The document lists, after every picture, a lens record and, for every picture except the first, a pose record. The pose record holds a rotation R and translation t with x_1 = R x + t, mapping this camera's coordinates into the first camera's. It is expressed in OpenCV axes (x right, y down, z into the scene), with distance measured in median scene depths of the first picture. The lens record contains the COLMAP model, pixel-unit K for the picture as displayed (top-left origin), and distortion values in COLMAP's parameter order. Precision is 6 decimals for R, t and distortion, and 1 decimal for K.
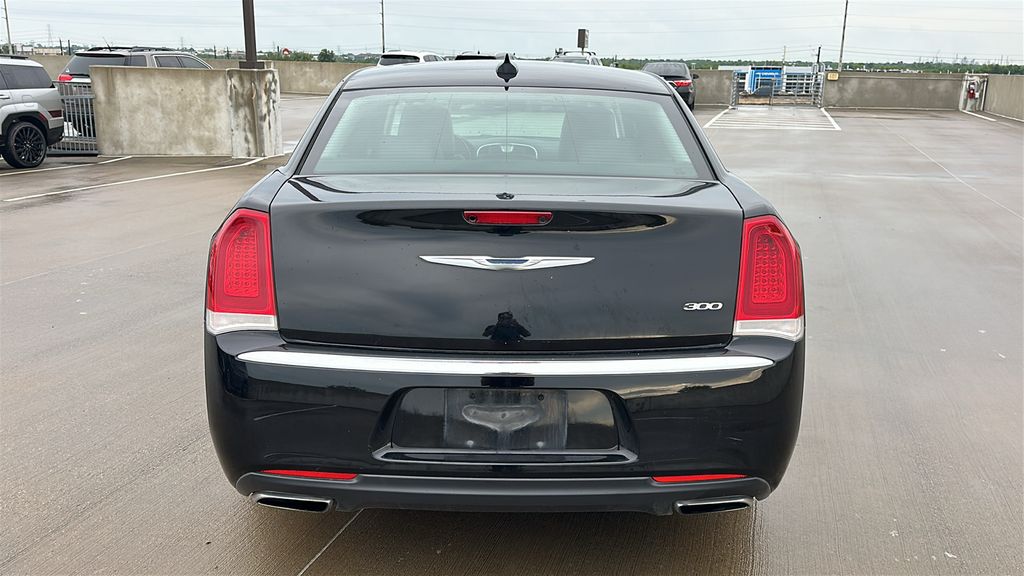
lens RADIAL K [[876.1, 0, 507.8], [0, 876.1, 295.1], [0, 0, 1]] dist [0.114131, -0.180939]
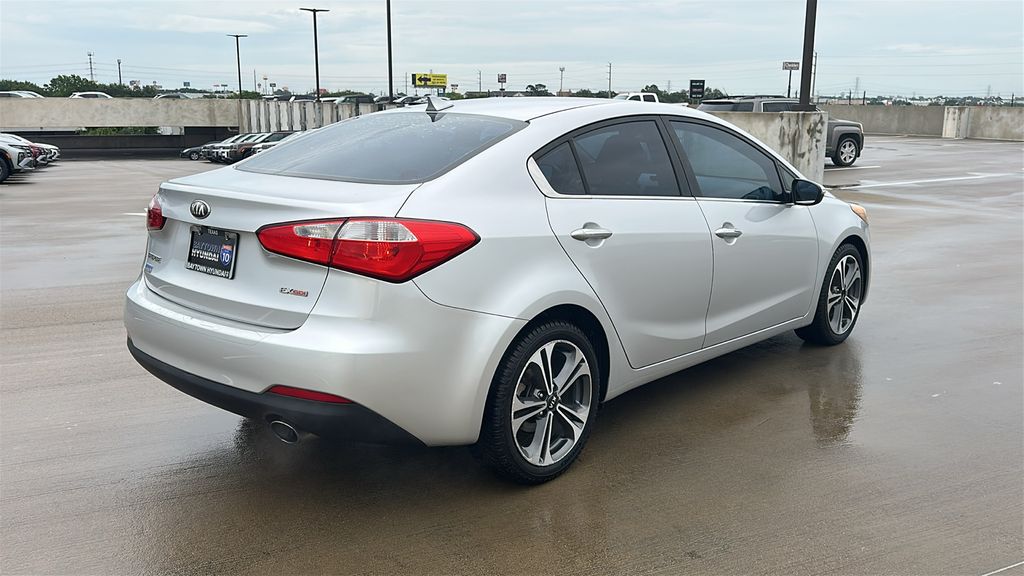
lens RADIAL K [[876.1, 0, 514.2], [0, 876.1, 288.0], [0, 0, 1]] dist [0.114131, -0.180939]
pose [[0.679497, 0.140303, -0.720138, 0.276080], [-0.184054, 0.982755, 0.017801, 0.006951], [0.710217, 0.120448, 0.693602, 0.005600]]
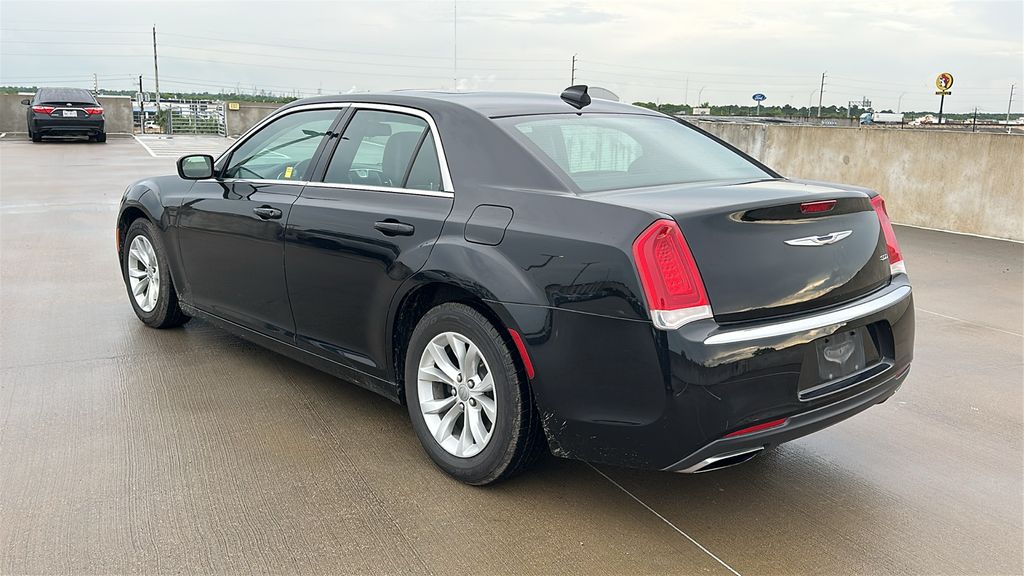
lens RADIAL K [[876.1, 0, 522.0], [0, 876.1, 294.2], [0, 0, 1]] dist [0.114131, -0.180939]
pose [[0.737485, -0.137073, 0.661307, -0.186043], [0.158647, 0.986948, 0.027648, -0.009659], [-0.656465, 0.084524, 0.749606, 0.042760]]
